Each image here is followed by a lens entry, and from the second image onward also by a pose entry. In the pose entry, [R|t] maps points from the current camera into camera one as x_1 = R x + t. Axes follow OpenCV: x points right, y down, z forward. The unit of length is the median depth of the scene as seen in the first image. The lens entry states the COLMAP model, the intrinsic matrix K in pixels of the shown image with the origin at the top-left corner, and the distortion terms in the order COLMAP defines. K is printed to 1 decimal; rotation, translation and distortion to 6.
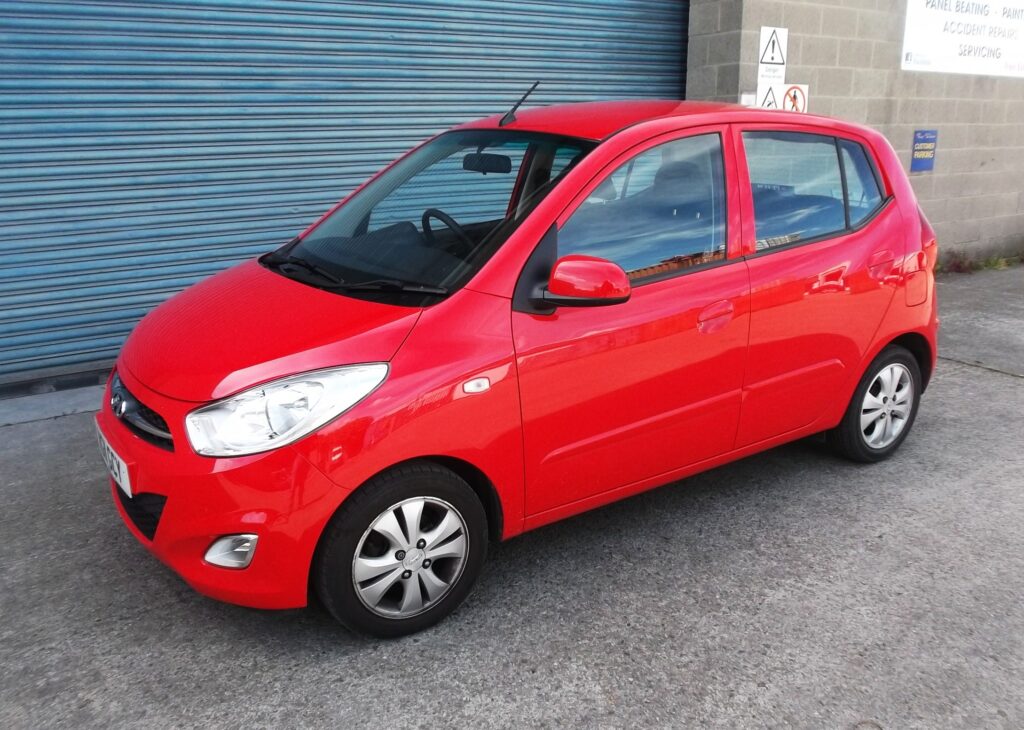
lens RADIAL K [[864.8, 0, 490.4], [0, 864.8, 377.8], [0, 0, 1]] dist [-0.044017, 0.010551]
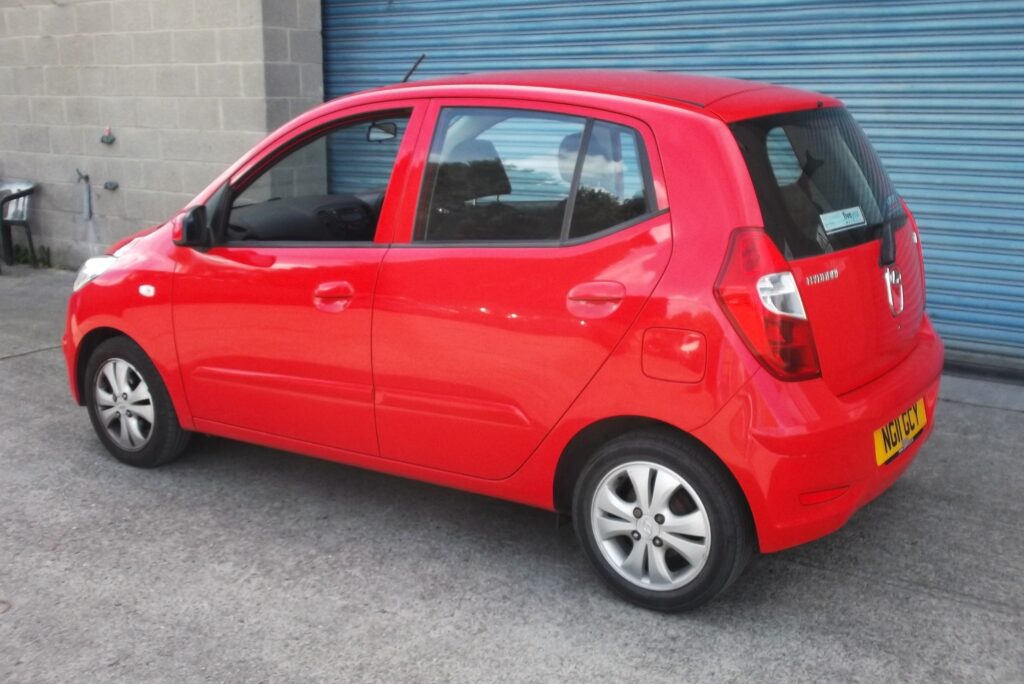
lens RADIAL K [[1114.2, 0, 507.1], [0, 1114.2, 348.2], [0, 0, 1]] dist [-0.001130, 0.000000]
pose [[0.382144, 0.218914, -0.897799, 1.139703], [-0.264438, 0.956814, 0.120747, -0.168284], [0.885459, 0.191270, 0.423530, 0.512314]]
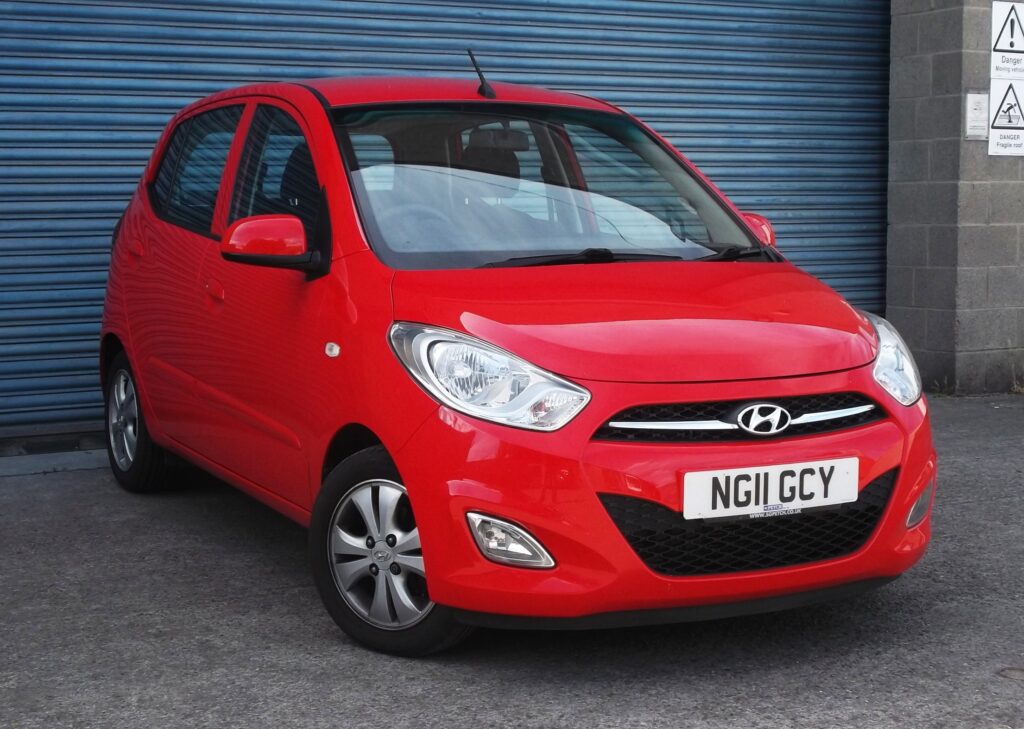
lens RADIAL K [[1678.9, 0, 472.5], [0, 1678.9, 327.9], [0, 0, 1]] dist [-0.003386, 0.000000]
pose [[0.997642, 0.014573, -0.067063, -0.026694], [-0.027753, 0.979394, -0.200044, 0.243676], [0.062766, 0.201434, 0.977489, -0.559633]]
